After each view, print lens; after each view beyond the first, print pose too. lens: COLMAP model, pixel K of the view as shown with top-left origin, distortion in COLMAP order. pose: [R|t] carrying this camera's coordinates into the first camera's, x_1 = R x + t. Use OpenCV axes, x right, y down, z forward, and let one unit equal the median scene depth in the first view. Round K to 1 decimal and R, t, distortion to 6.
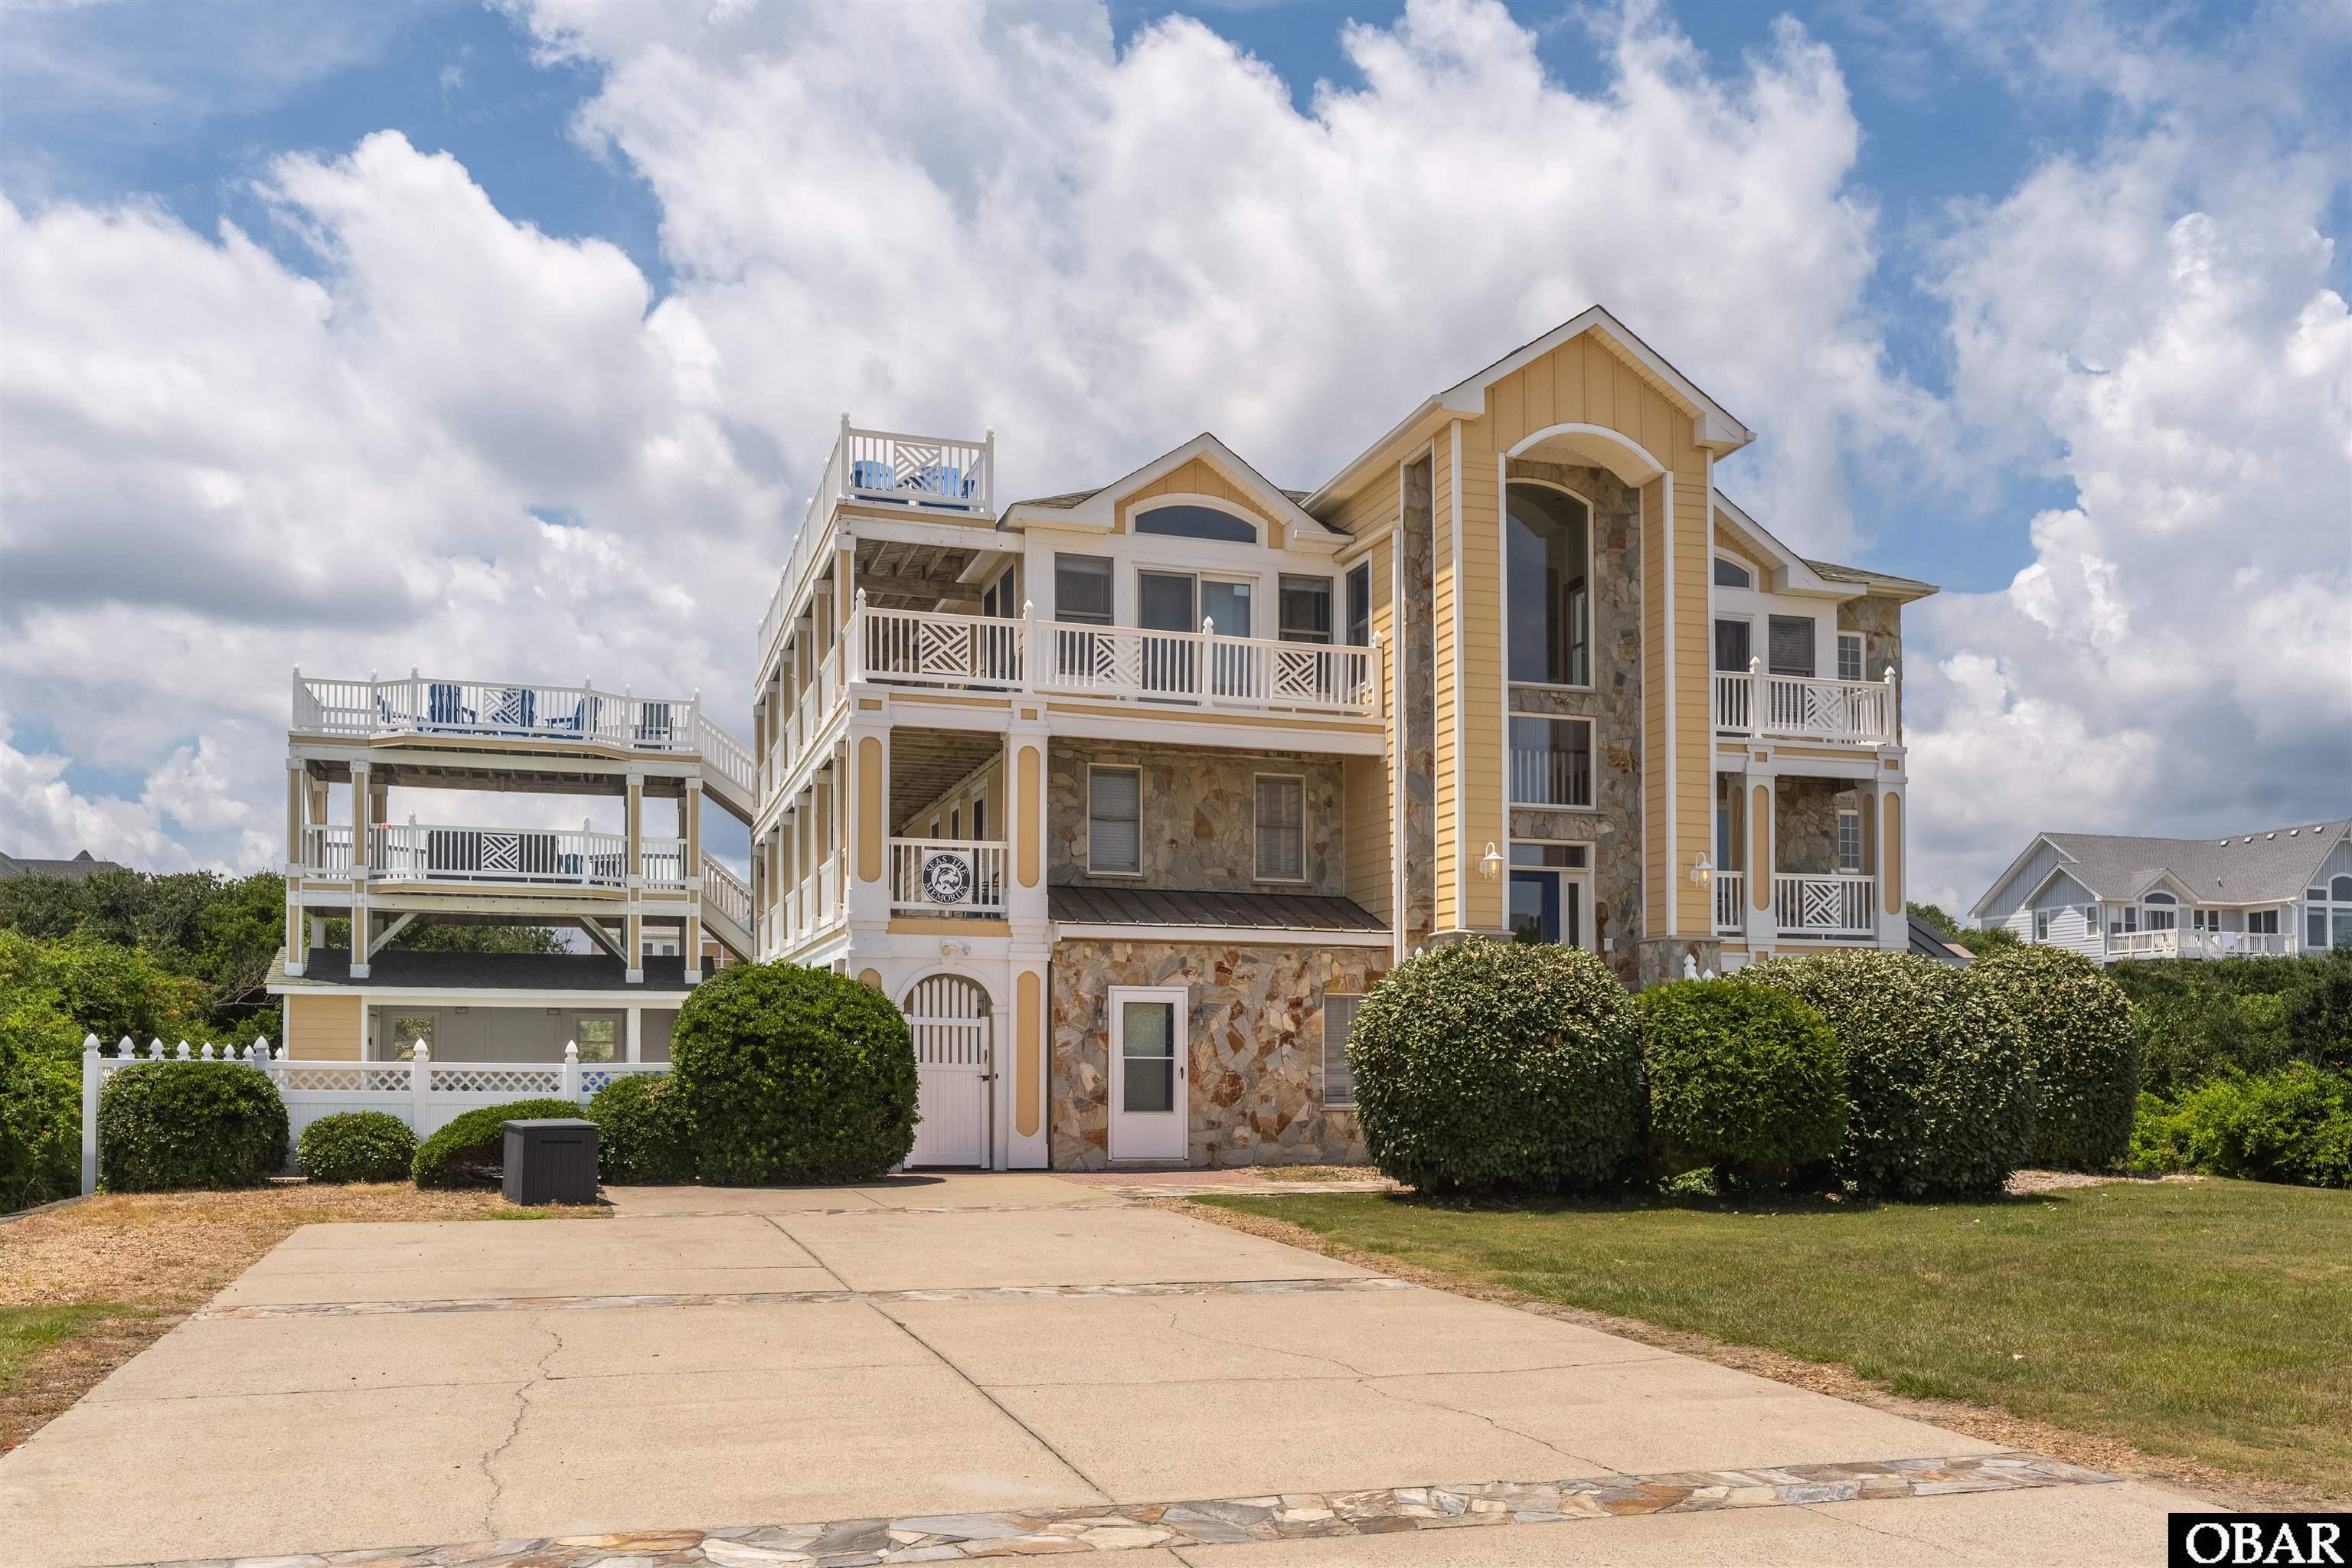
lens RADIAL K [[1849.0, 0, 1176.2], [0, 1849.0, 993.6], [0, 0, 1]] dist [-0.006020, -0.008875]
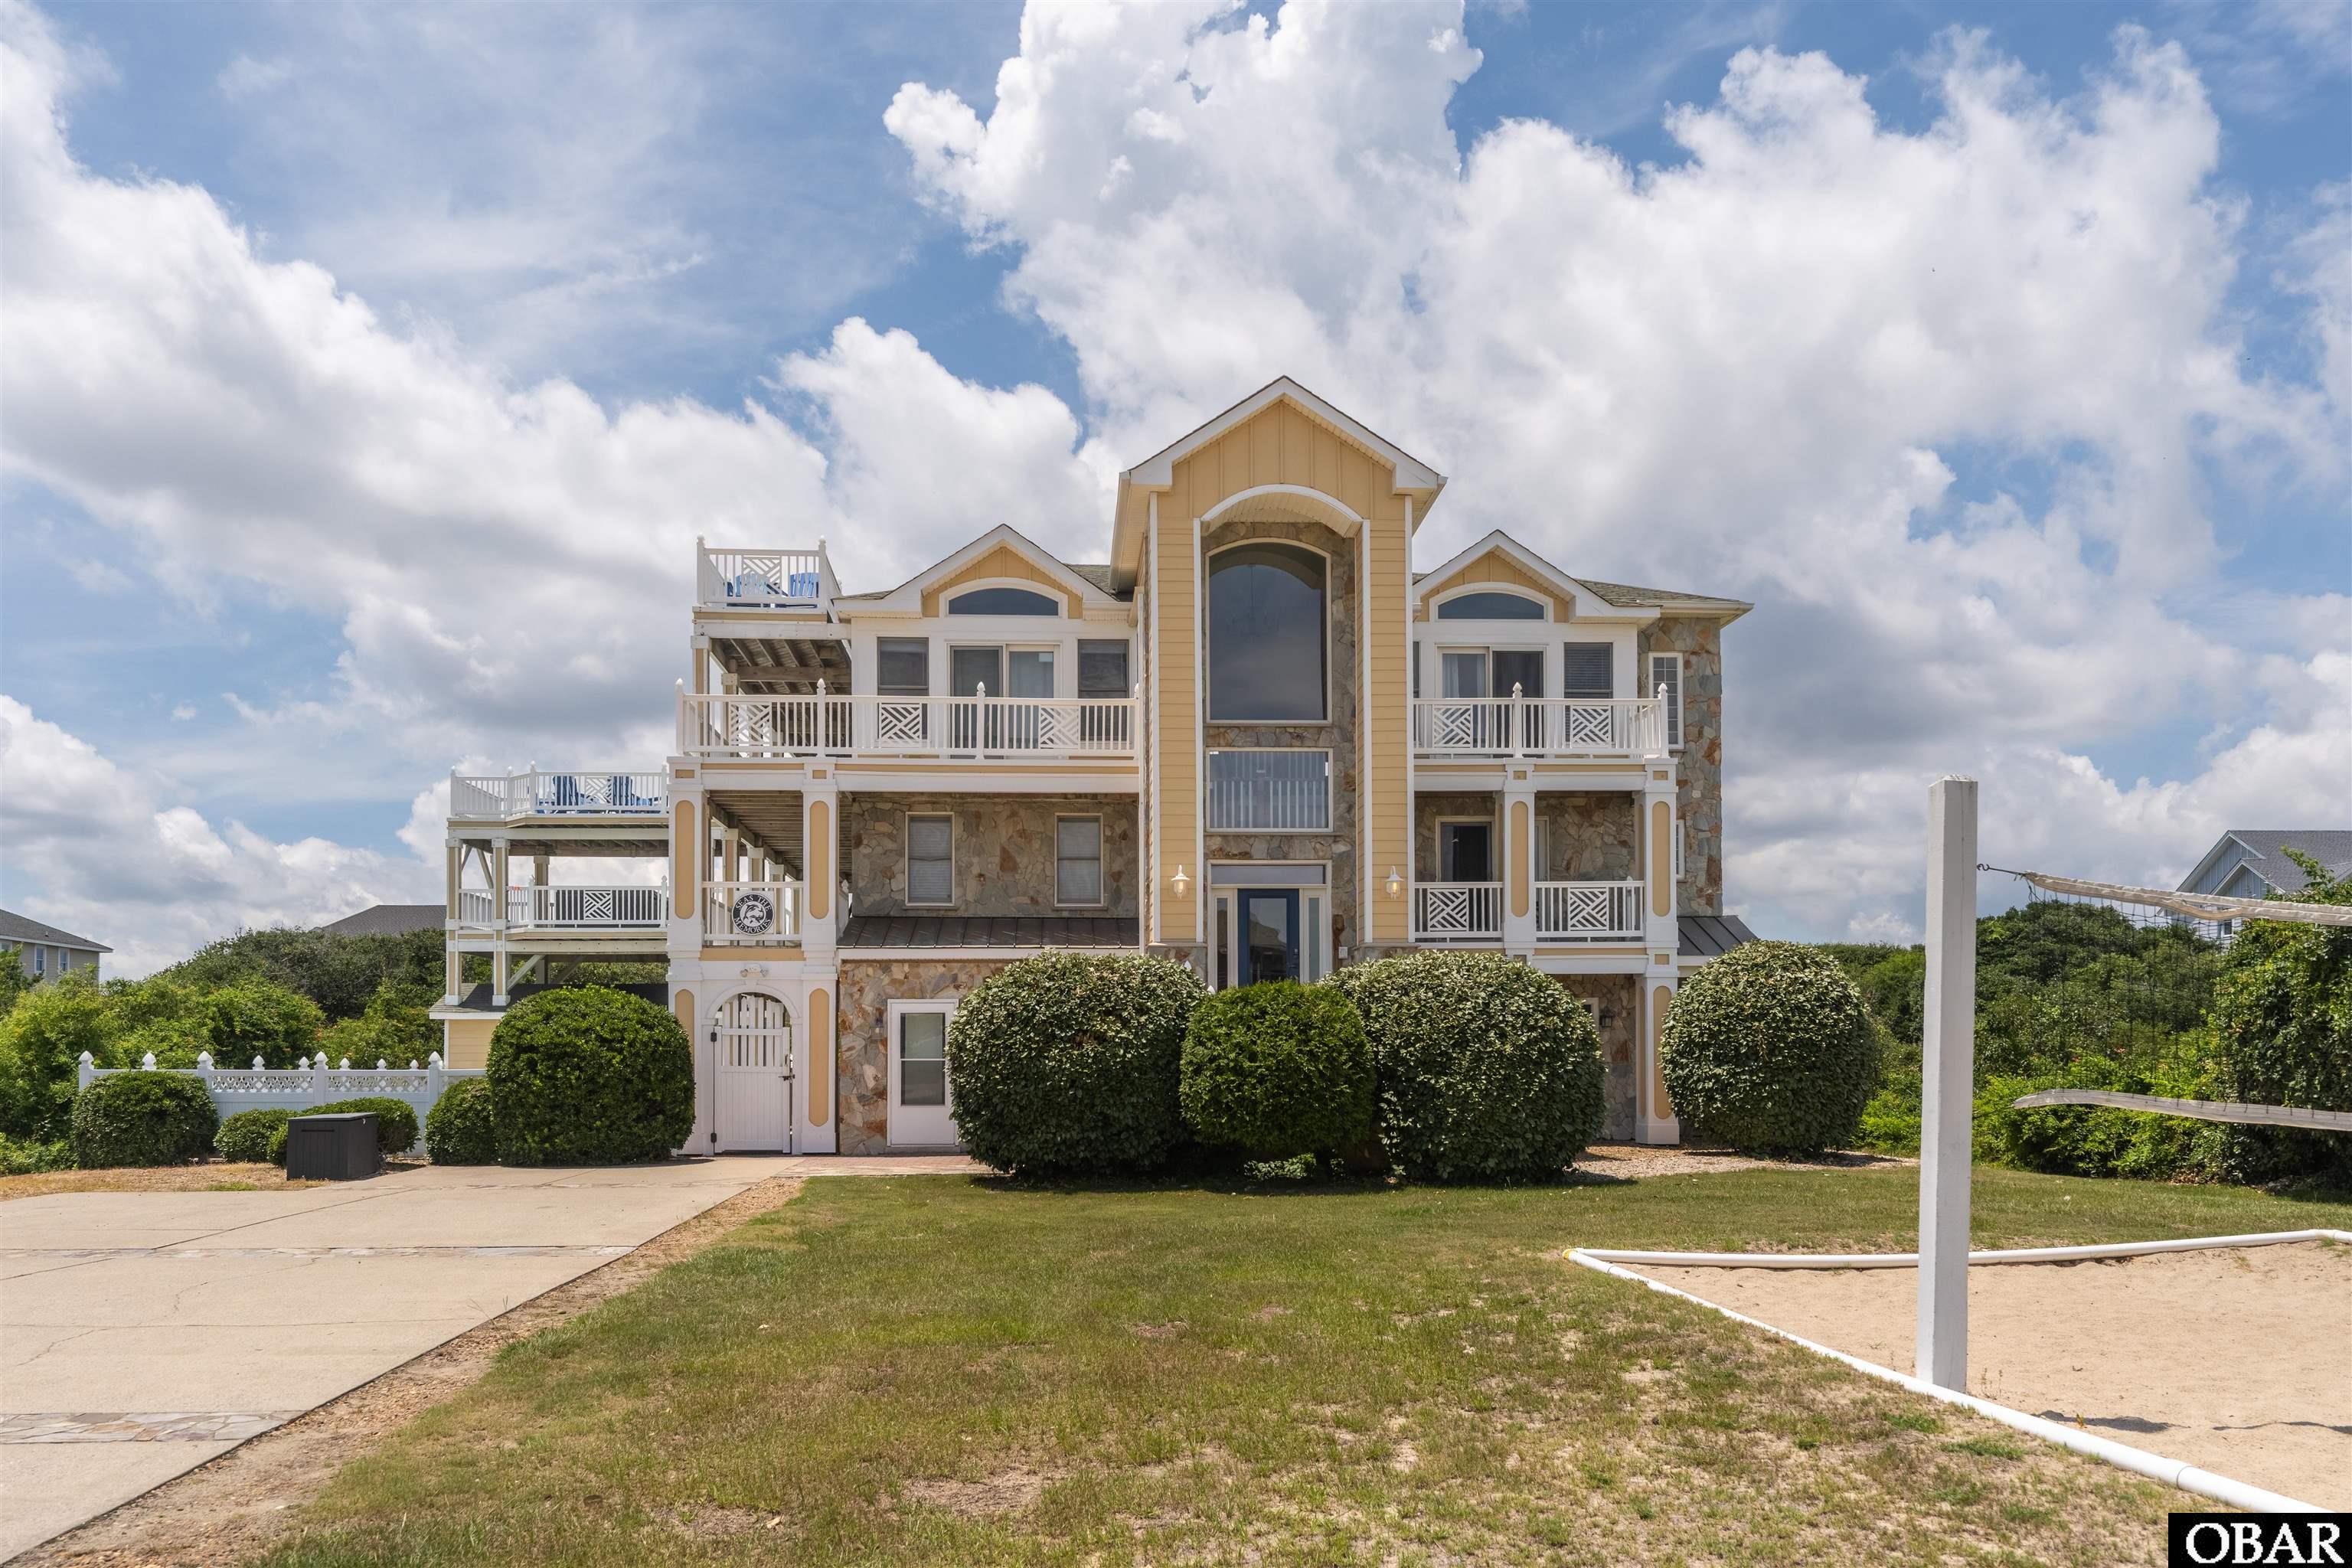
lens RADIAL K [[1600.1, 0, 1171.6], [0, 1600.1, 1031.9], [0, 0, 1]] dist [0.001934, 0.001448]
pose [[0.969594, -0.016869, -0.244138, 0.364543], [0.020749, 0.999696, 0.013328, 0.006083], [0.243839, -0.017988, 0.969649, 0.041331]]
